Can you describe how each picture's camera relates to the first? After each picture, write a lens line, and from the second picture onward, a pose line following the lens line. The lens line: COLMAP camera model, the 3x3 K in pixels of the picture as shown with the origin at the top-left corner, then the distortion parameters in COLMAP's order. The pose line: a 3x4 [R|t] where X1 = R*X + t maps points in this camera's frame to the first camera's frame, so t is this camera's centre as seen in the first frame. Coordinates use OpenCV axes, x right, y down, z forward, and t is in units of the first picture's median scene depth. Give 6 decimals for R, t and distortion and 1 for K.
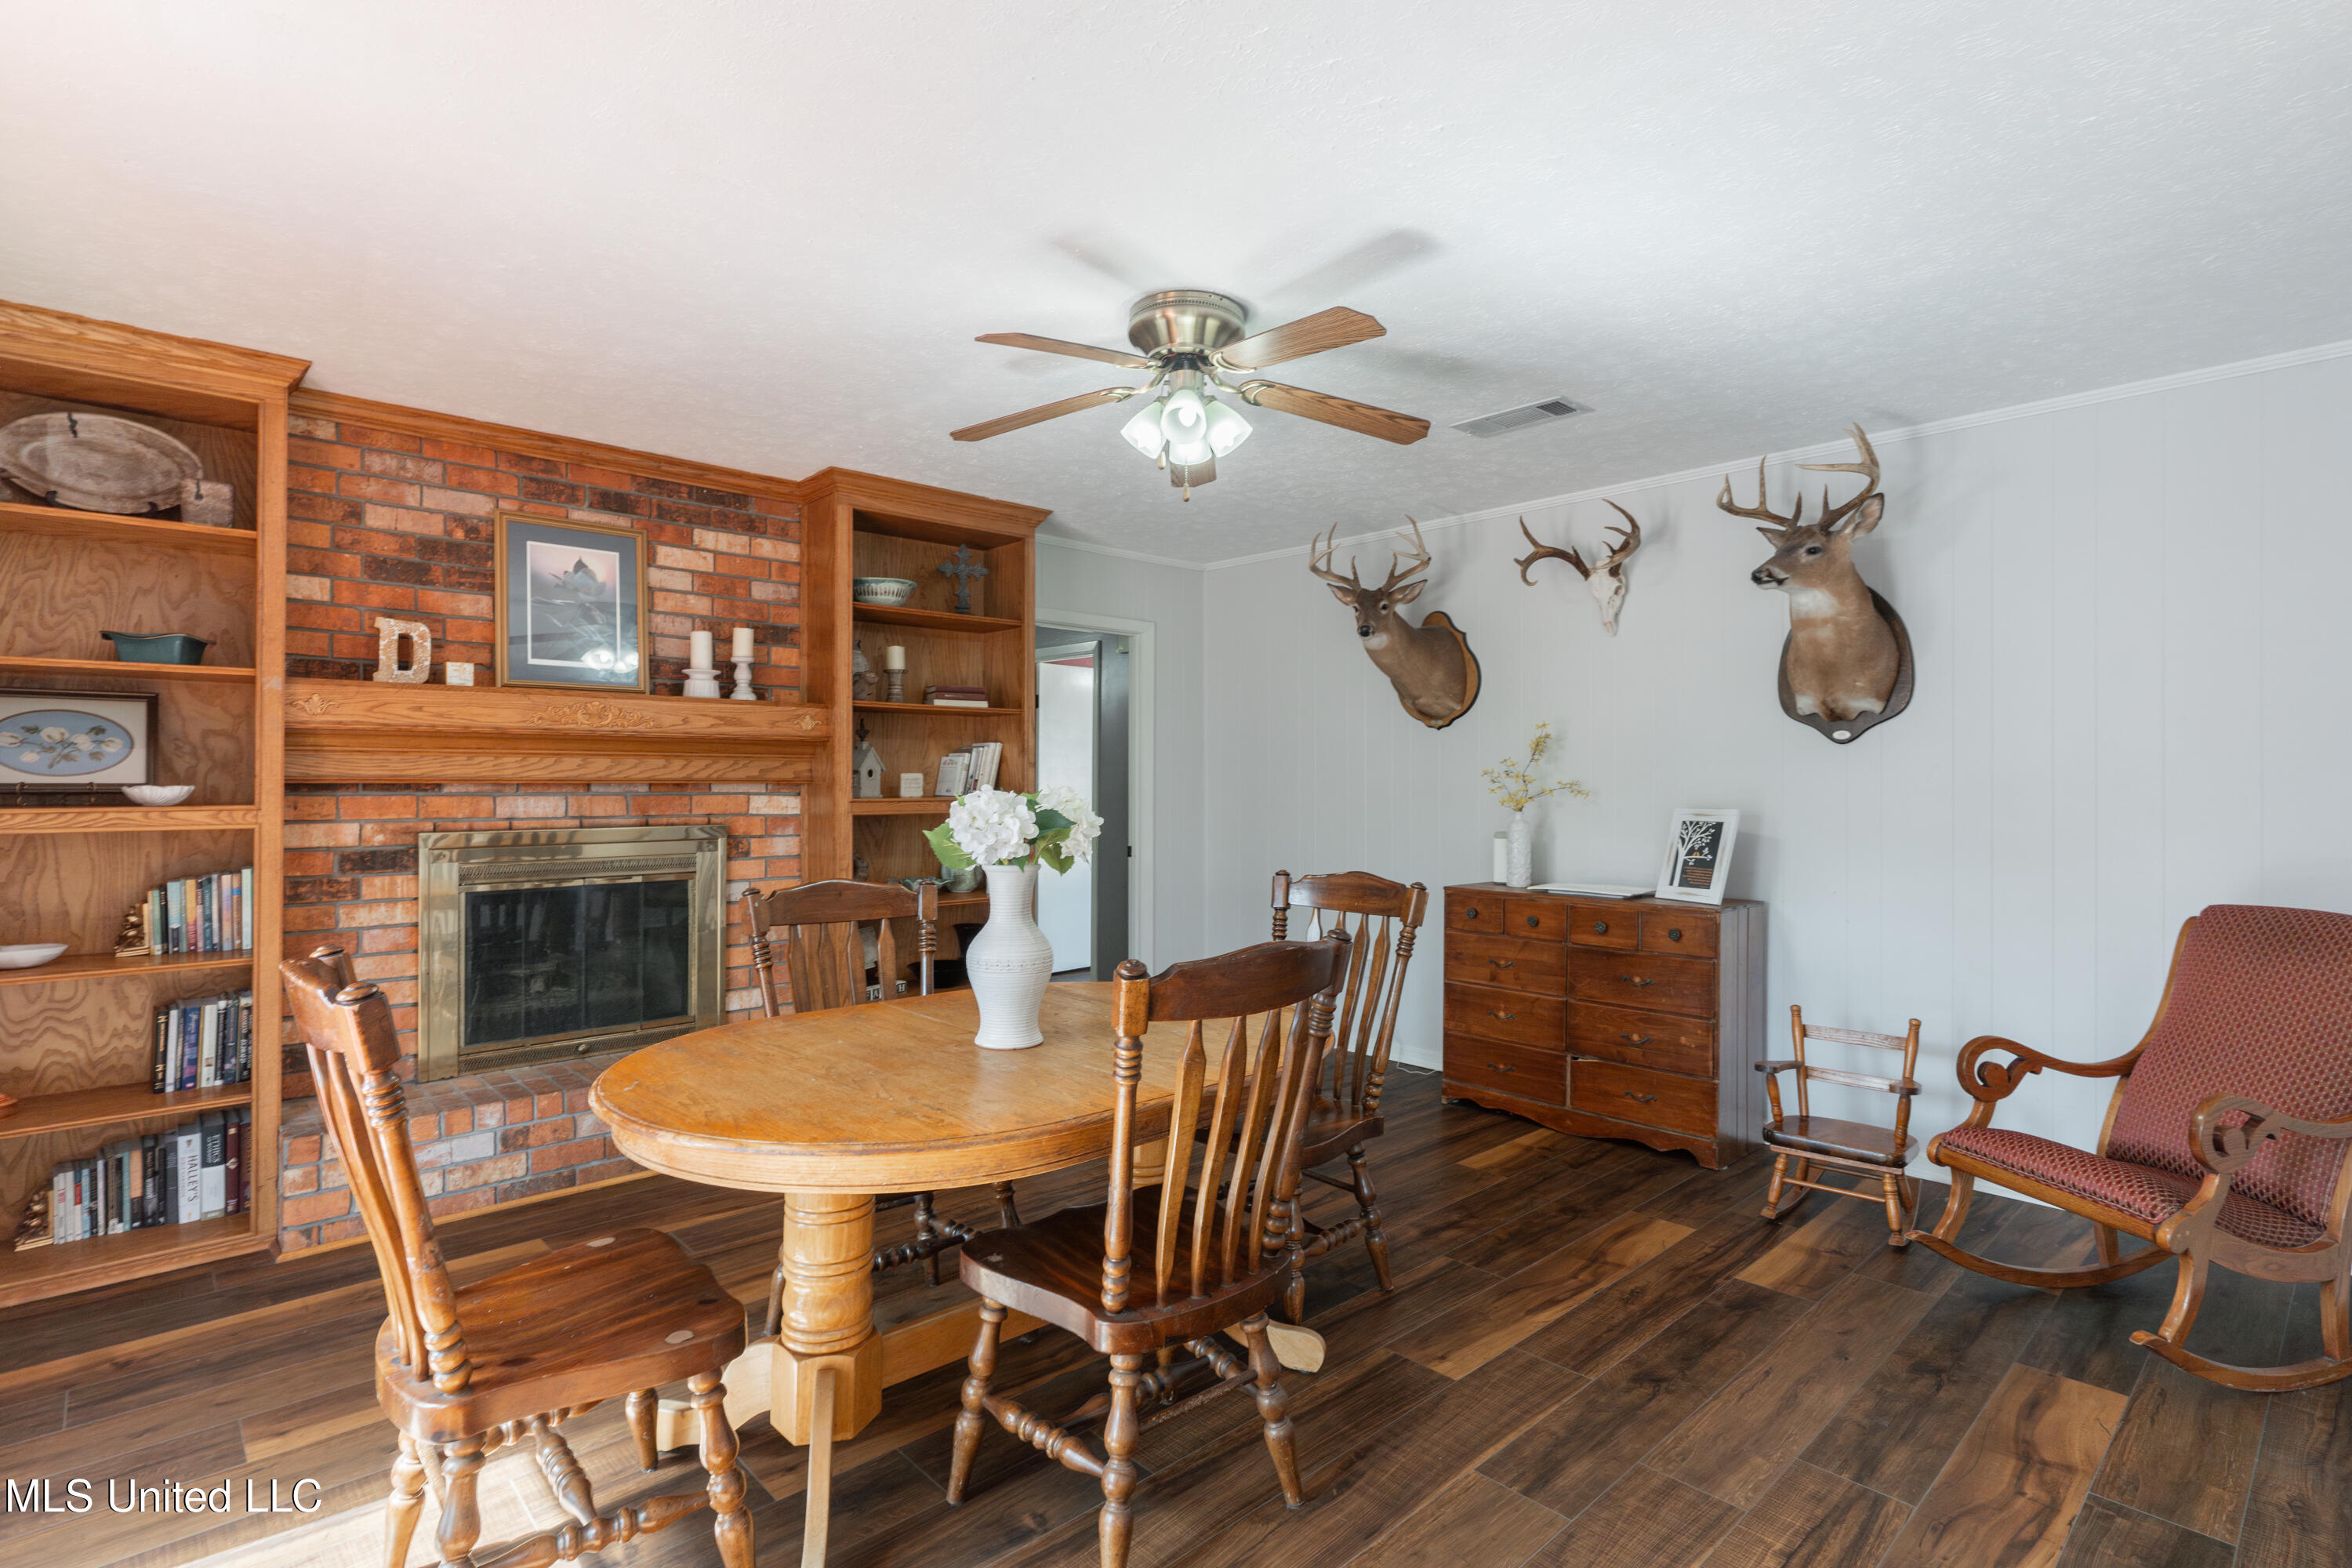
lens RADIAL K [[1148.1, 0, 1168.2], [0, 1148.1, 783.1], [0, 0, 1]] dist [0.000933, 0.000086]
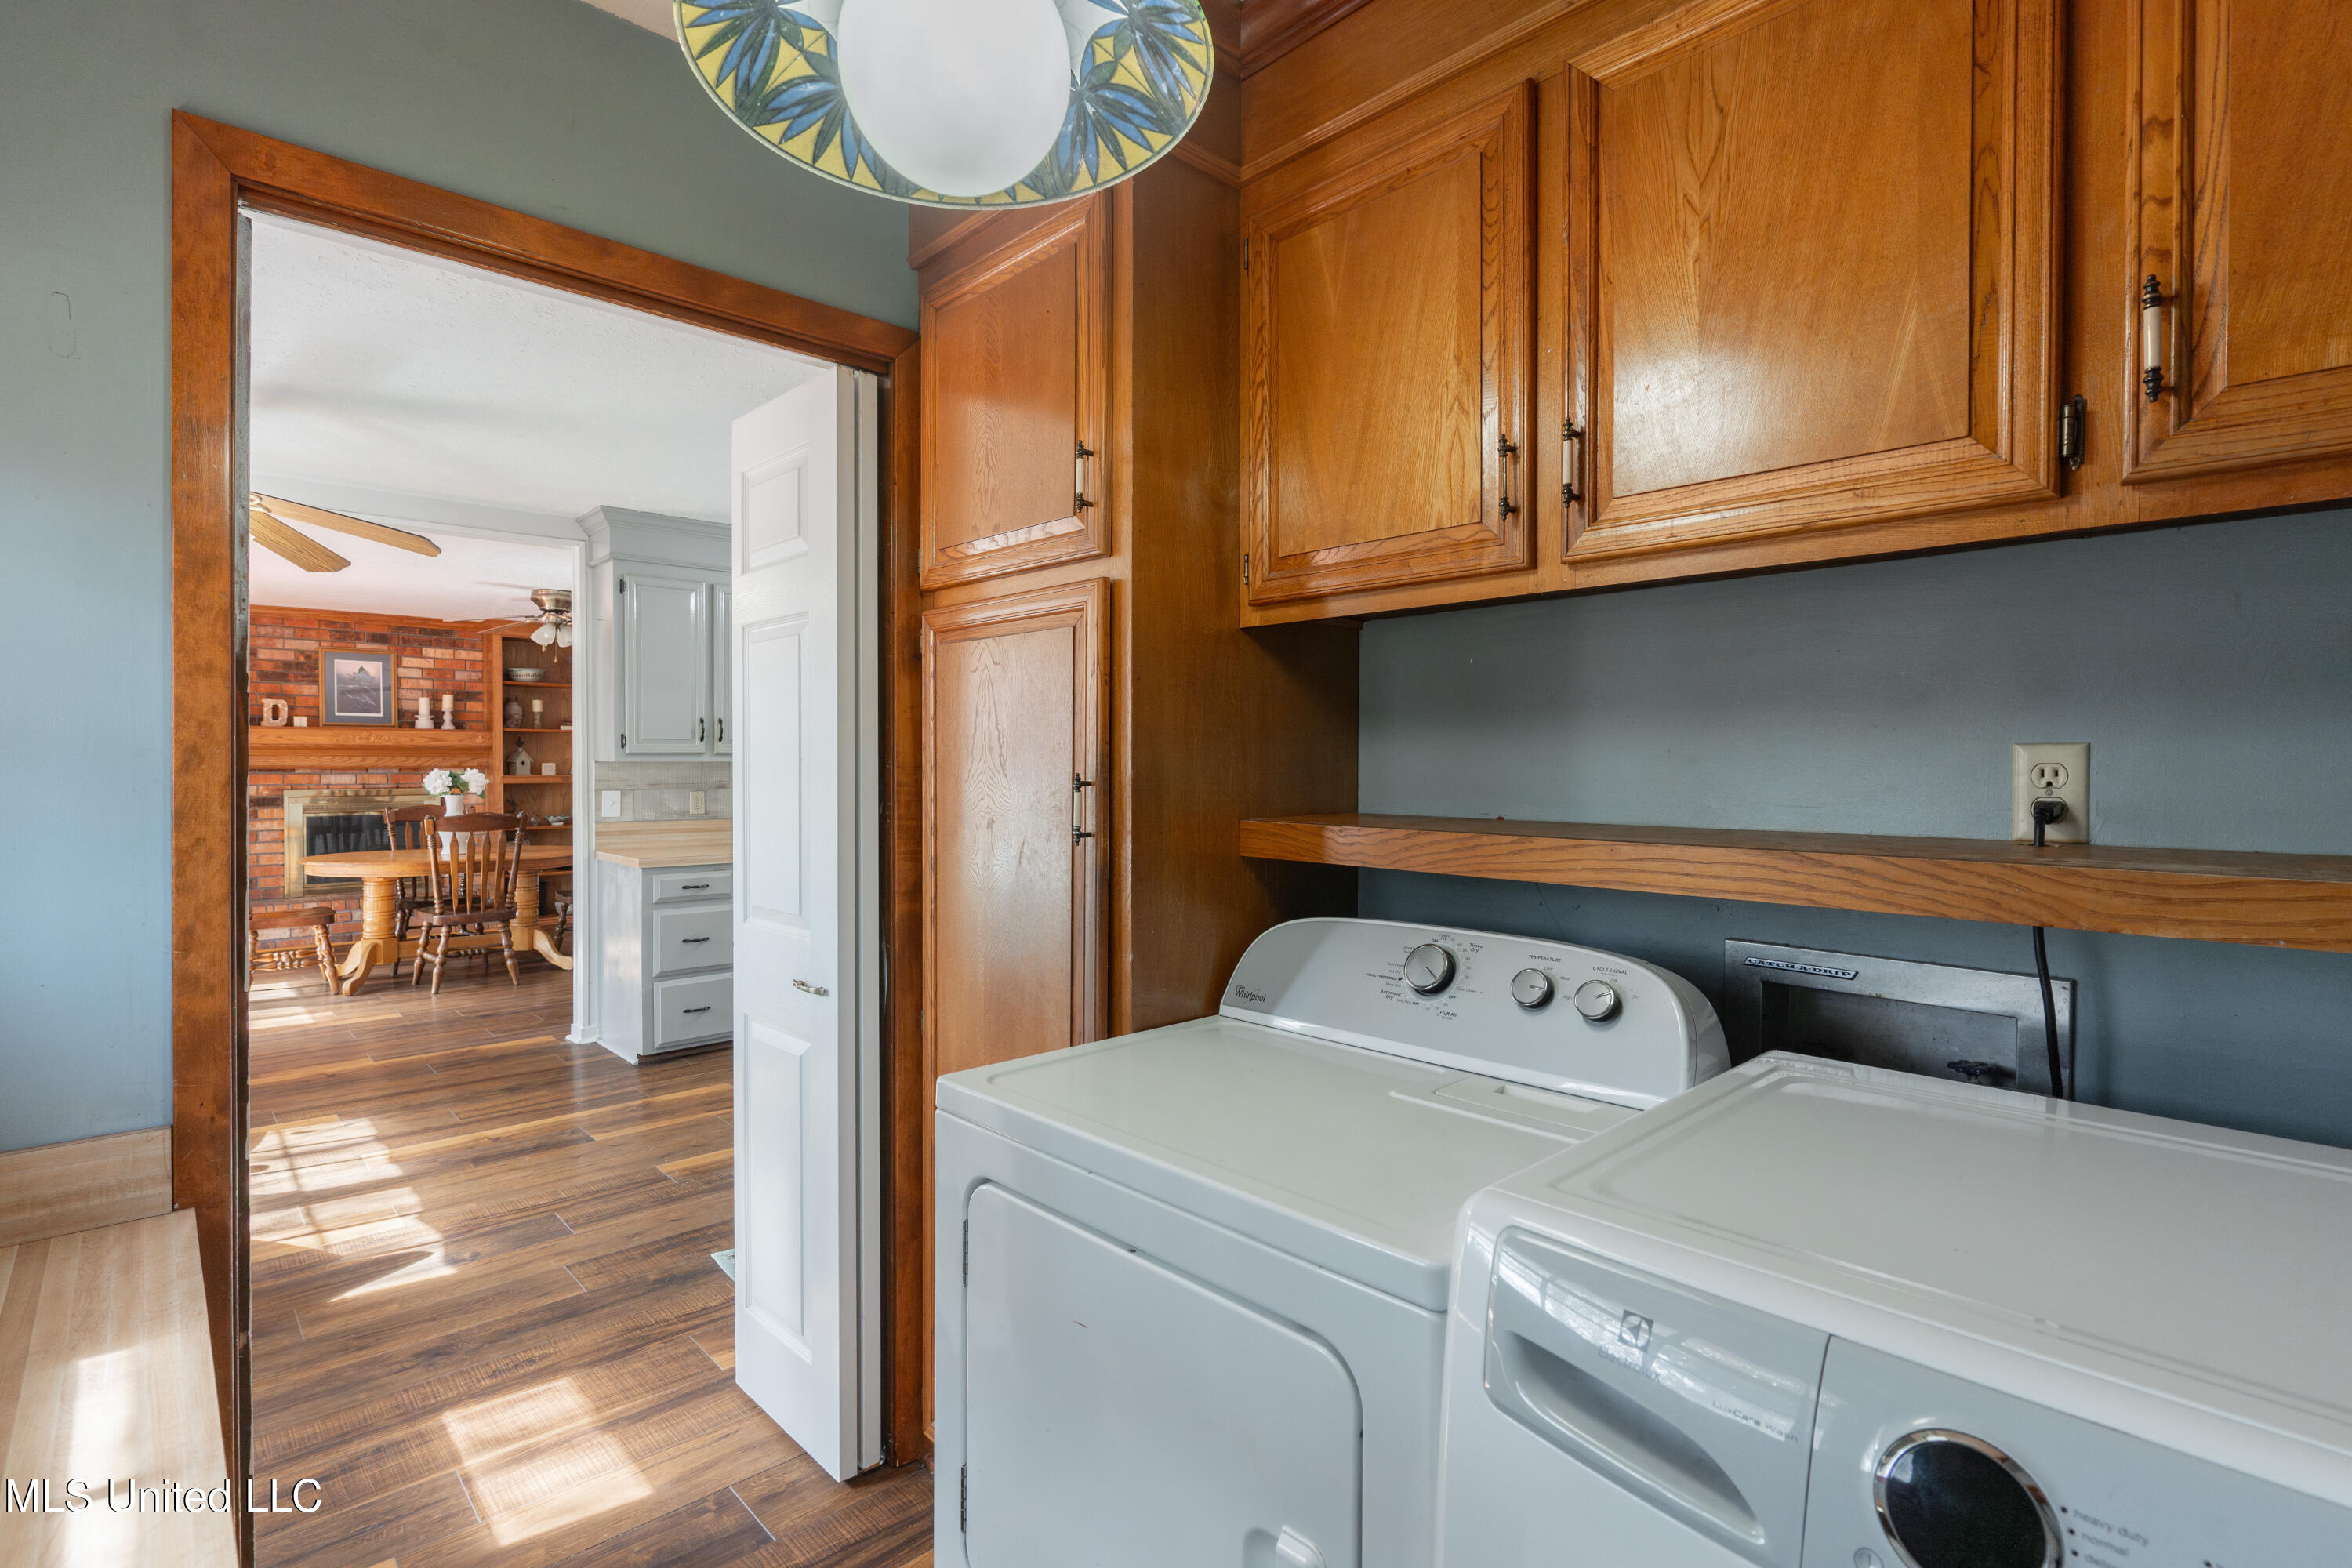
lens RADIAL K [[1186.1, 0, 1215.9], [0, 1186.1, 779.8], [0, 0, 1]] dist [0.000504, 0.000431]
pose [[0.999991, -0.001980, 0.003872, 1.165948], [0.001938, 0.999939, 0.010853, 0.000255], [-0.003893, -0.010846, 0.999934, -1.338506]]
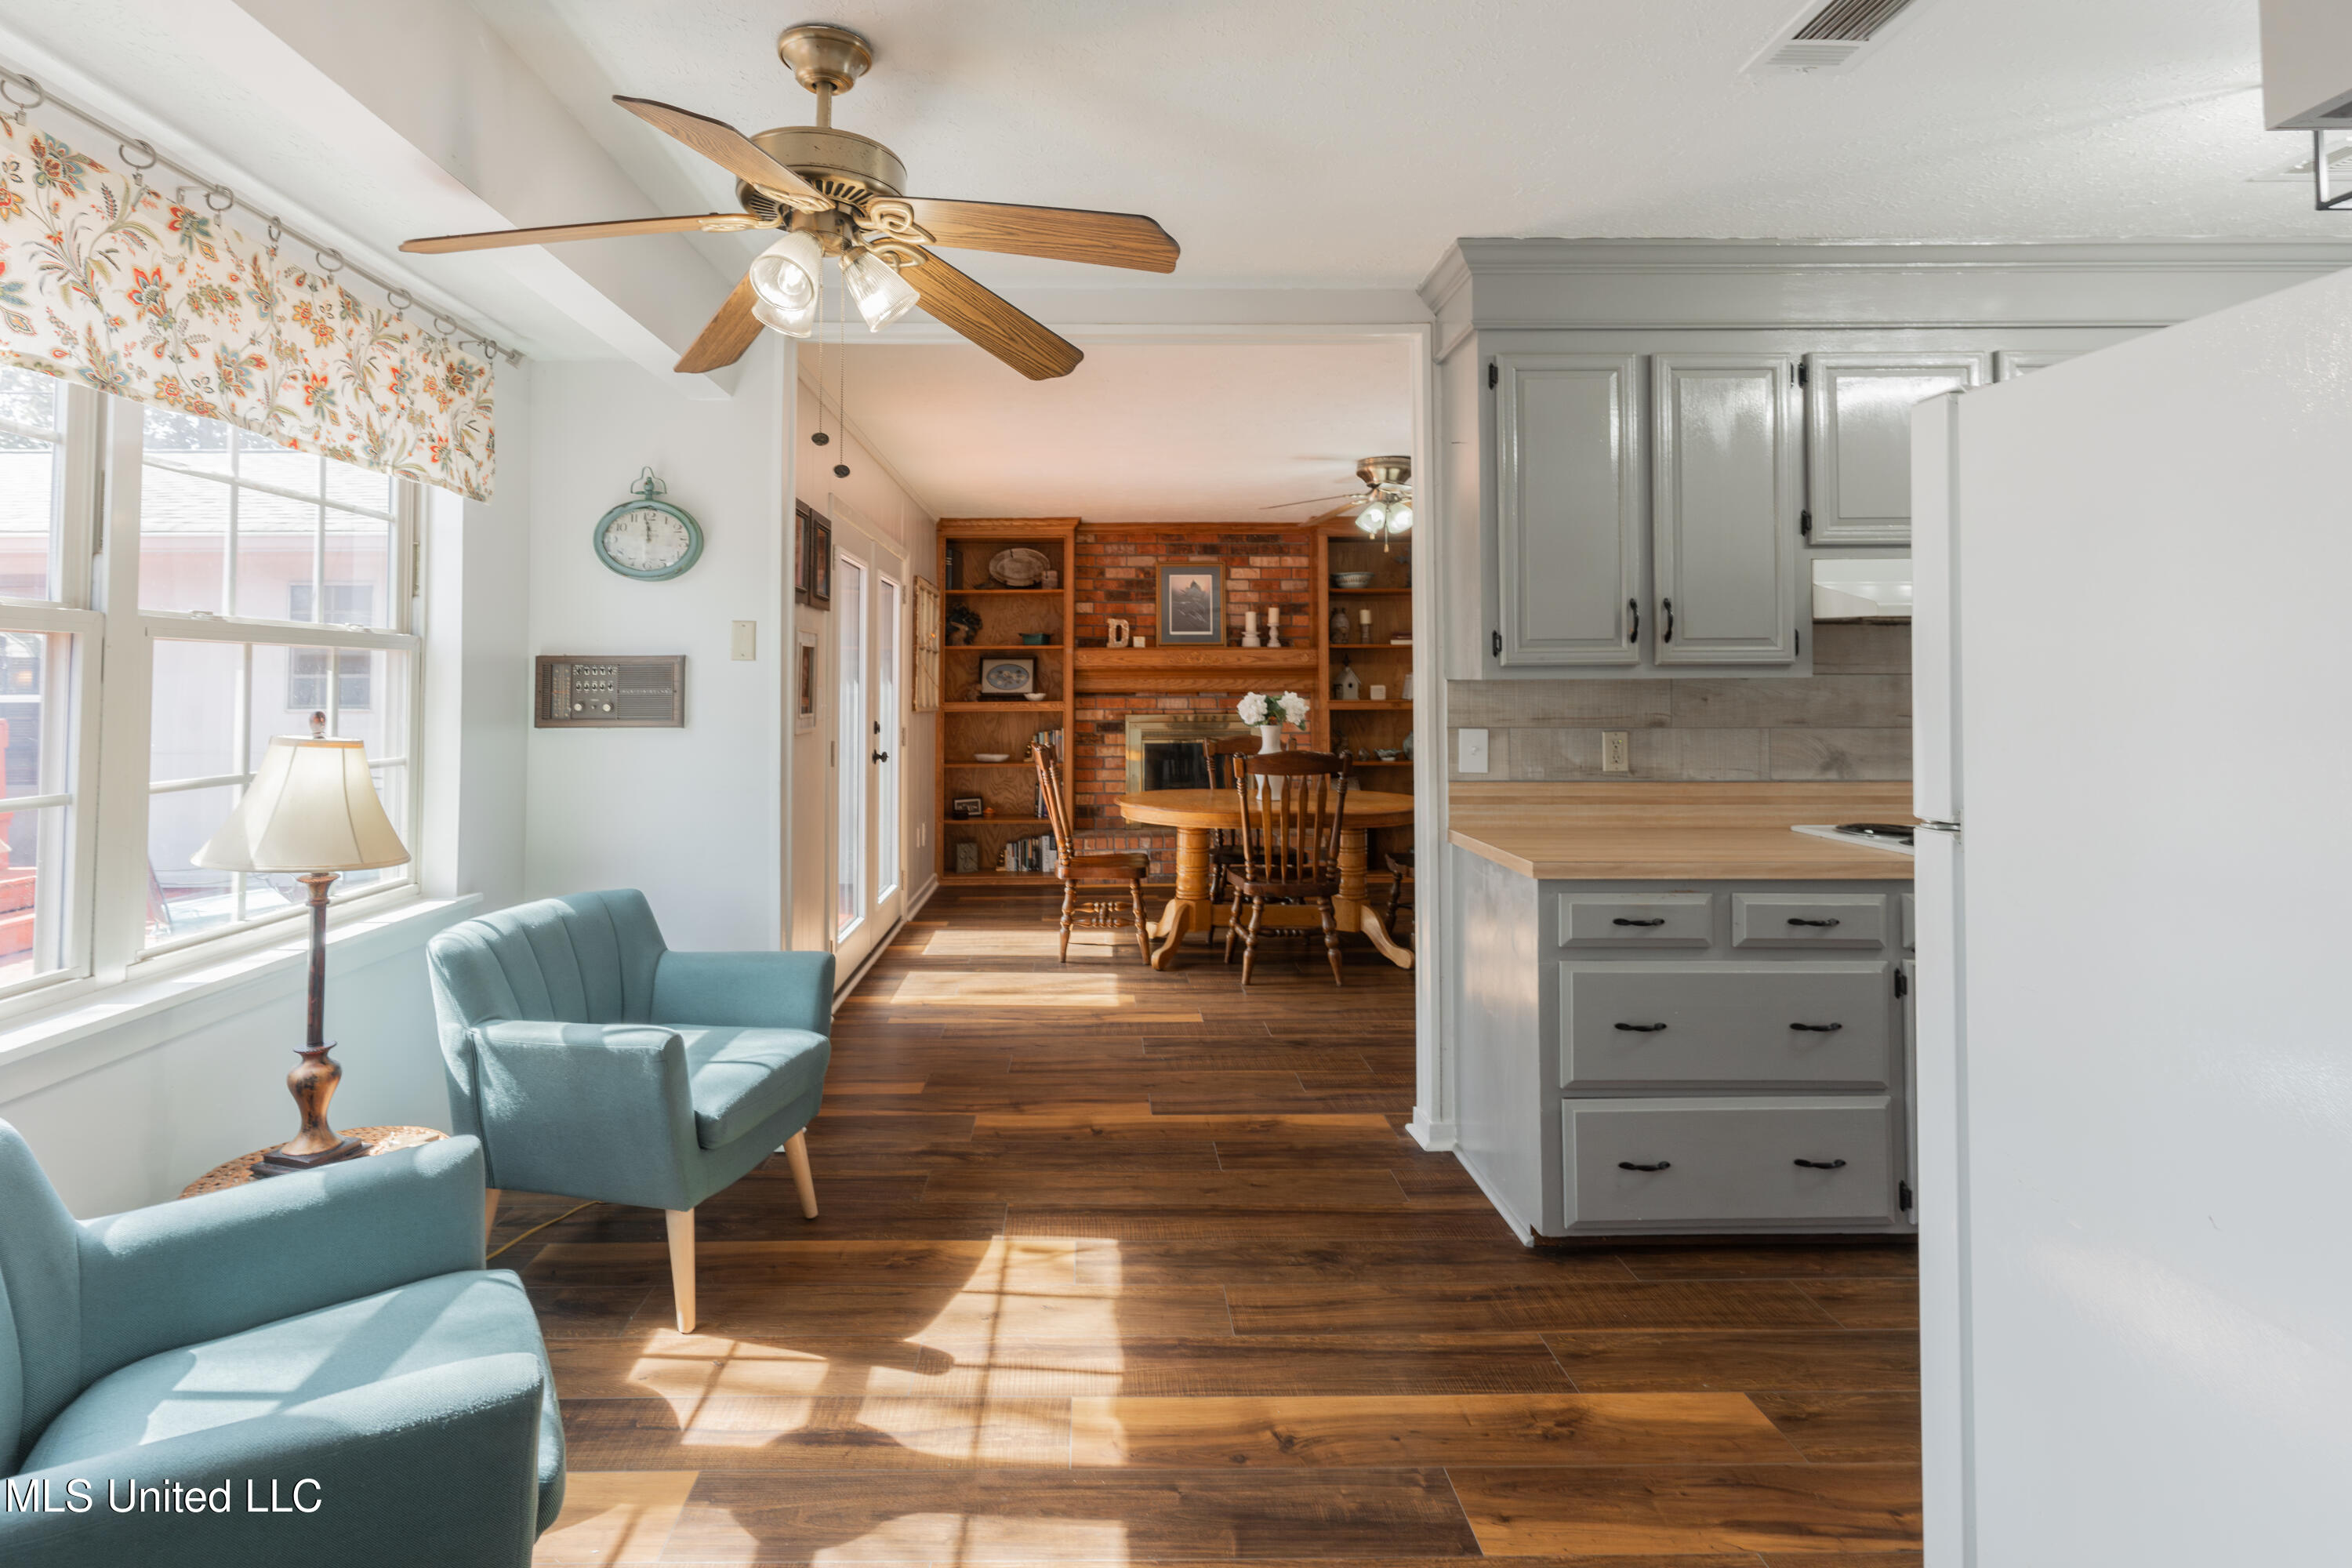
lens RADIAL K [[1188.9, 0, 1050.8], [0, 1188.9, 658.2], [0, 0, 1]] dist [0.002715, 0.000132]
pose [[0.713488, -0.022092, -0.700319, 0.804102], [0.002420, 0.999575, -0.029067, 0.000715], [0.700663, 0.019044, 0.713238, -0.691535]]
